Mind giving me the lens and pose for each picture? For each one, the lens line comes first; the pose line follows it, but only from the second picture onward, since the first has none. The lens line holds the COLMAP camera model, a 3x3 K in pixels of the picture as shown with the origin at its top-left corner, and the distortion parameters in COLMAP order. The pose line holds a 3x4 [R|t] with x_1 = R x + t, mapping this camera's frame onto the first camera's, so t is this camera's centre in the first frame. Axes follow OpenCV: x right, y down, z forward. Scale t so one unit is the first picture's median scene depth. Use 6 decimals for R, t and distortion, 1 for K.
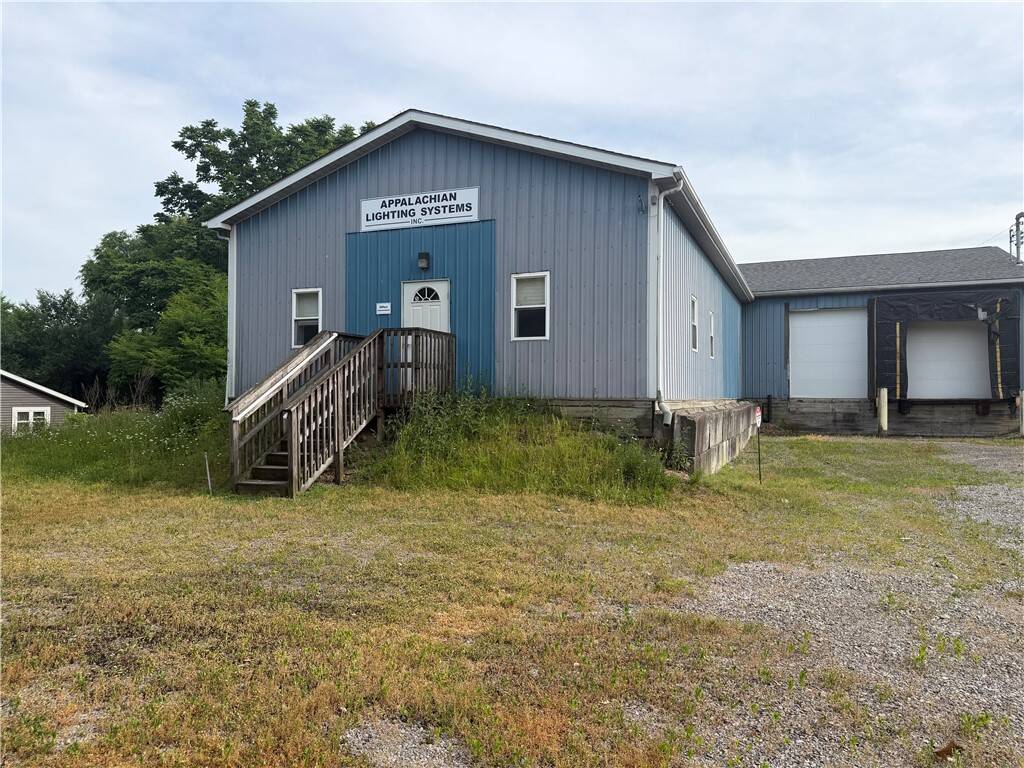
lens RADIAL K [[722.6, 0, 517.6], [0, 722.6, 384.5], [0, 0, 1]] dist [0.041932, -0.043483]
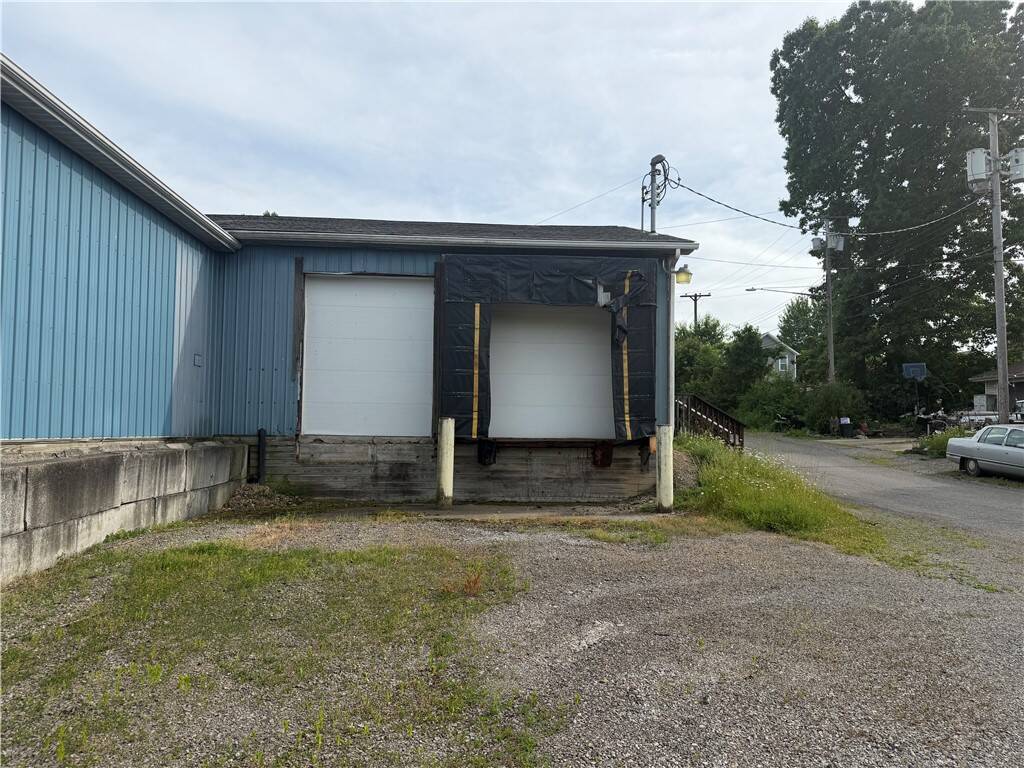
lens RADIAL K [[722.6, 0, 516.4], [0, 722.6, 382.8], [0, 0, 1]] dist [0.041932, -0.043483]
pose [[0.898725, 0.037086, 0.436941, 0.308778], [-0.017583, 0.998664, -0.048597, 0.003664], [-0.438159, 0.035993, 0.898177, 0.489539]]
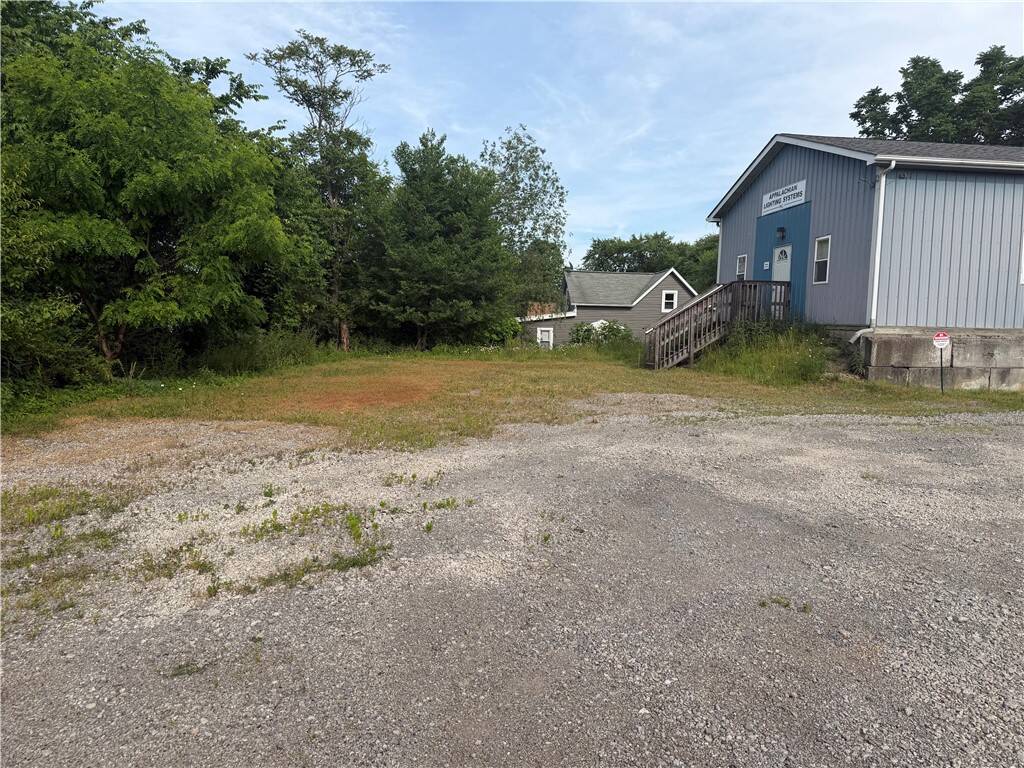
lens RADIAL K [[722.6, 0, 503.8], [0, 722.6, 385.9], [0, 0, 1]] dist [0.041932, -0.043483]
pose [[0.479346, 0.083618, -0.873634, 0.532043], [-0.004038, 0.995650, 0.093080, 0.005099], [0.877617, -0.041090, 0.477598, -0.141621]]
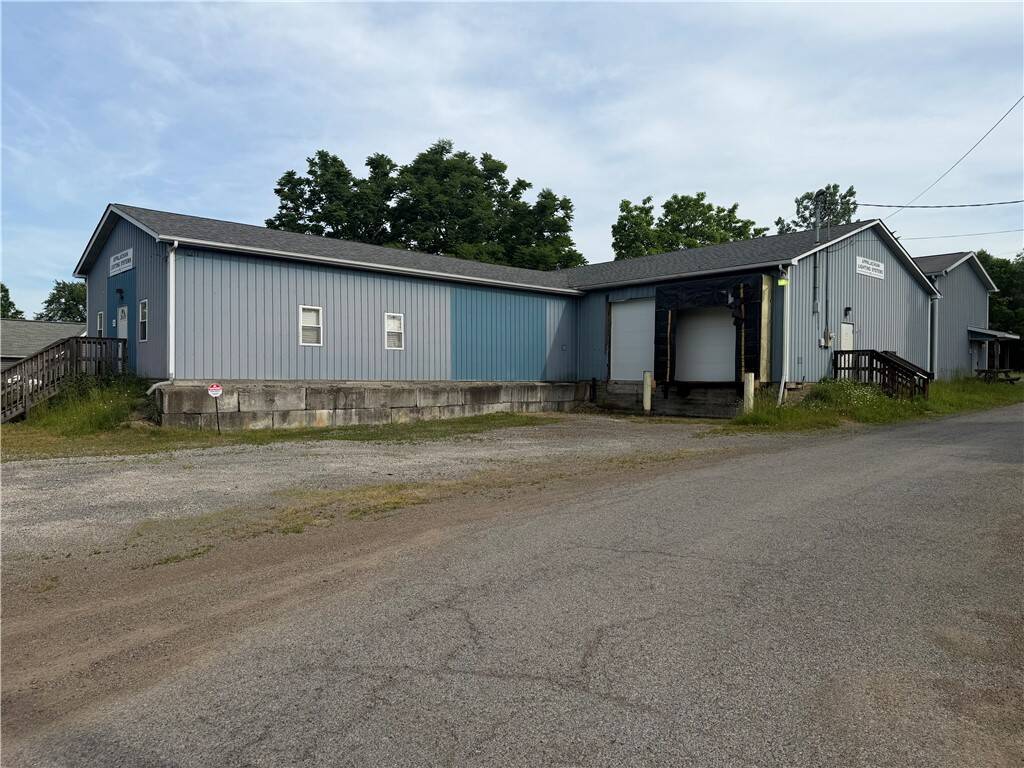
lens RADIAL K [[722.6, 0, 507.1], [0, 722.6, 386.9], [0, 0, 1]] dist [0.041932, -0.043483]
pose [[0.905757, 0.008398, -0.423715, 0.764761], [0.002270, 0.999693, 0.024667, 0.001061], [0.423792, -0.023304, 0.905460, -0.072634]]
